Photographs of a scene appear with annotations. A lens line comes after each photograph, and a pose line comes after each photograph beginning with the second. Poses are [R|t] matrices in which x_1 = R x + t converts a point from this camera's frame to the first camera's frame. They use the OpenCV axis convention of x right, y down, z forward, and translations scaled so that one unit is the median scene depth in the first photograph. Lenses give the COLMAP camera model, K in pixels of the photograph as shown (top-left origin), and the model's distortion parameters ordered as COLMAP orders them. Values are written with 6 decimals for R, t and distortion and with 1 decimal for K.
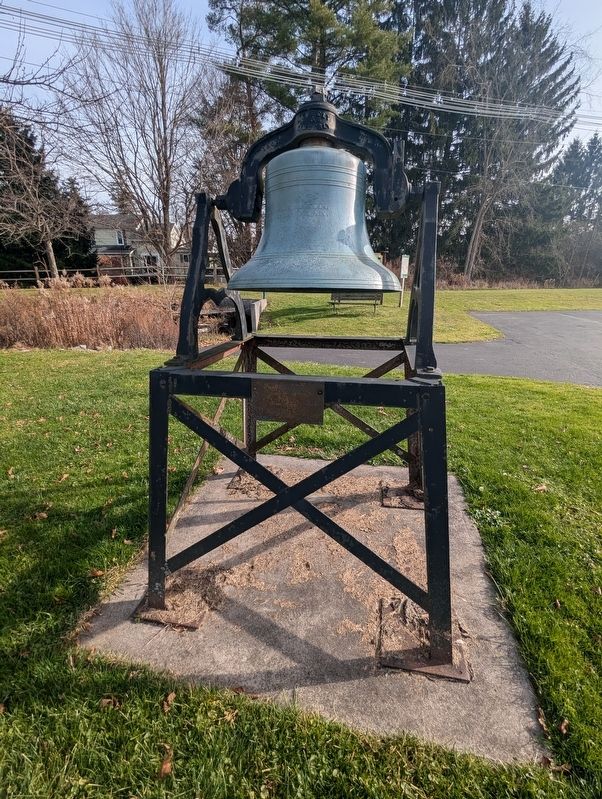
lens RADIAL K [[378.1, 0, 299.8], [0, 378.1, 403.1], [0, 0, 1]] dist [-0.005310, 0.000641]
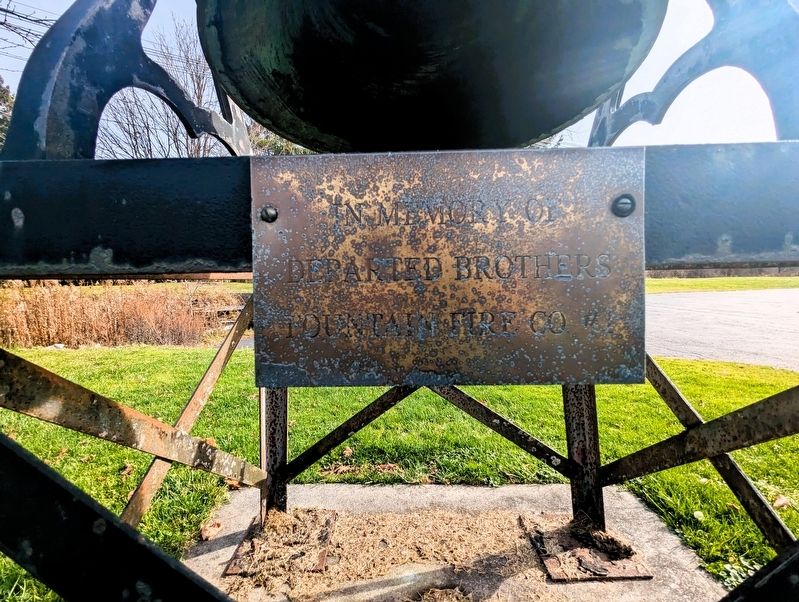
lens RADIAL K [[378.1, 0, 399.4], [0, 378.1, 302.9], [0, 0, 1]] dist [-0.005310, 0.000641]
pose [[0.985224, -0.024961, 0.169442, -0.044672], [0.068112, 0.964828, -0.253906, 0.029994], [-0.157145, 0.261695, 0.952272, 0.419778]]
